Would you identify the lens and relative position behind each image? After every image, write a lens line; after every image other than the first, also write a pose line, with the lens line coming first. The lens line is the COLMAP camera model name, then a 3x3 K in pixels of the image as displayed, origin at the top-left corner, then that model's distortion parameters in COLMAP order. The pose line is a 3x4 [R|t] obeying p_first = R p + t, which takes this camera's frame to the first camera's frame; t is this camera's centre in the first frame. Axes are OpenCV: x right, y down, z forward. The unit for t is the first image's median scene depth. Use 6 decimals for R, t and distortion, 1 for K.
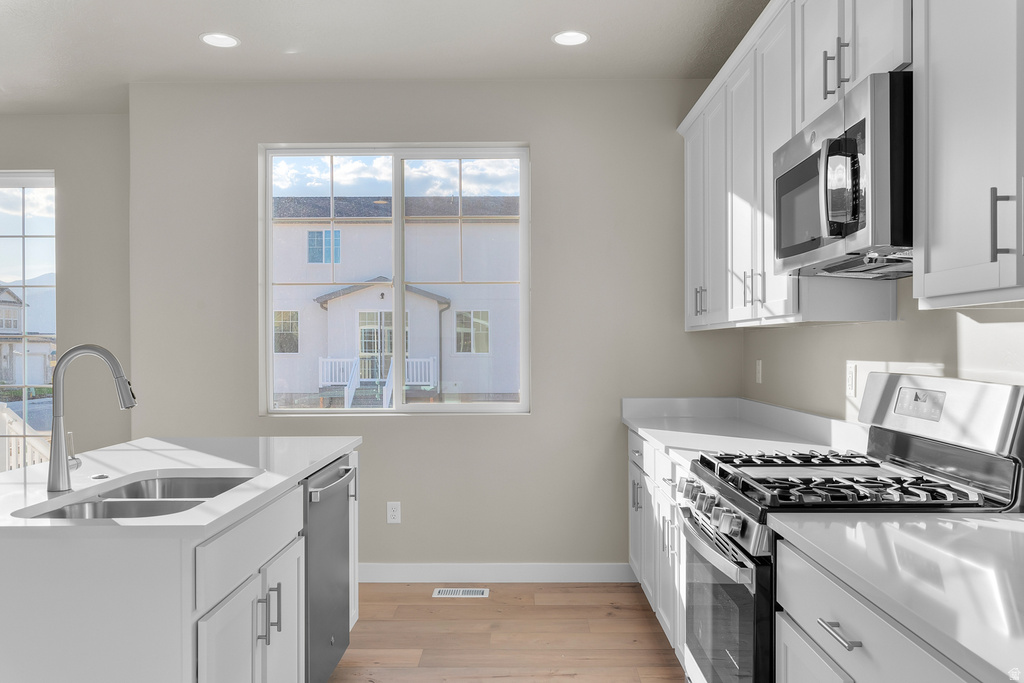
lens RADIAL K [[829.5, 0, 508.4], [0, 829.5, 338.9], [0, 0, 1]] dist [0.078069, 0.001759]
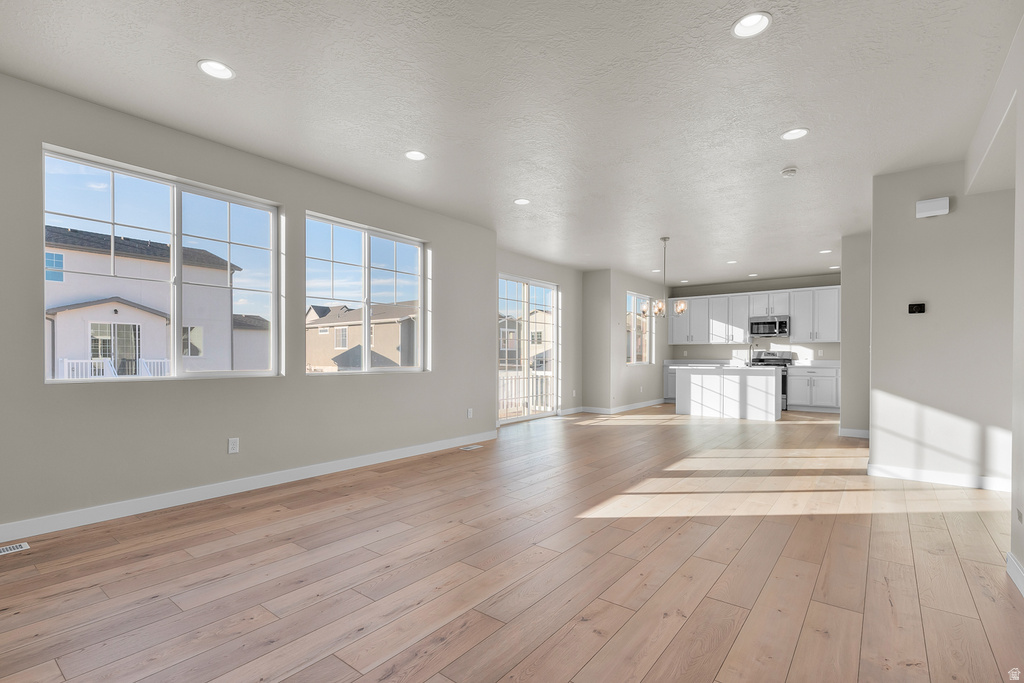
lens RADIAL K [[467.0, 0, 521.2], [0, 467.0, 365.0], [0, 0, 1]] dist [0.006249, 0.000226]
pose [[0.593138, -0.006376, 0.805076, -2.253854], [-0.013906, 0.999738, 0.018162, 0.064252], [-0.804981, -0.021968, 0.592894, 0.159529]]
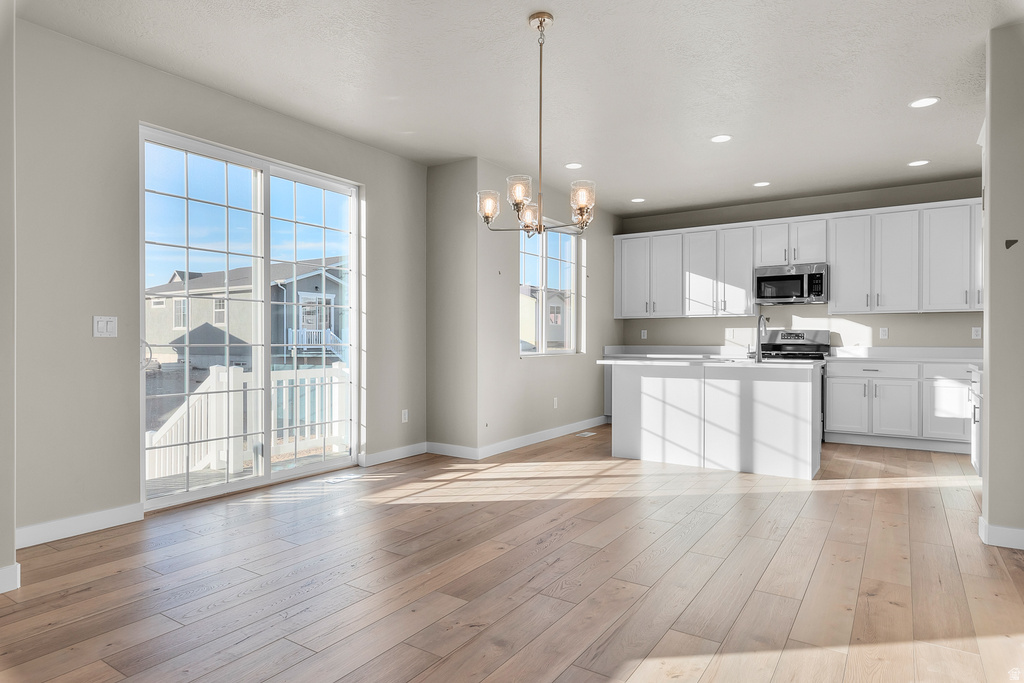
lens RADIAL K [[586.0, 0, 515.6], [0, 586.0, 342.9], [0, 0, 1]] dist [-0.002202, -0.000598]
pose [[0.529441, 0.005195, 0.848331, -1.413106], [-0.015138, 0.999880, 0.003325, 0.061304], [-0.848212, -0.014602, 0.529456, 0.332712]]
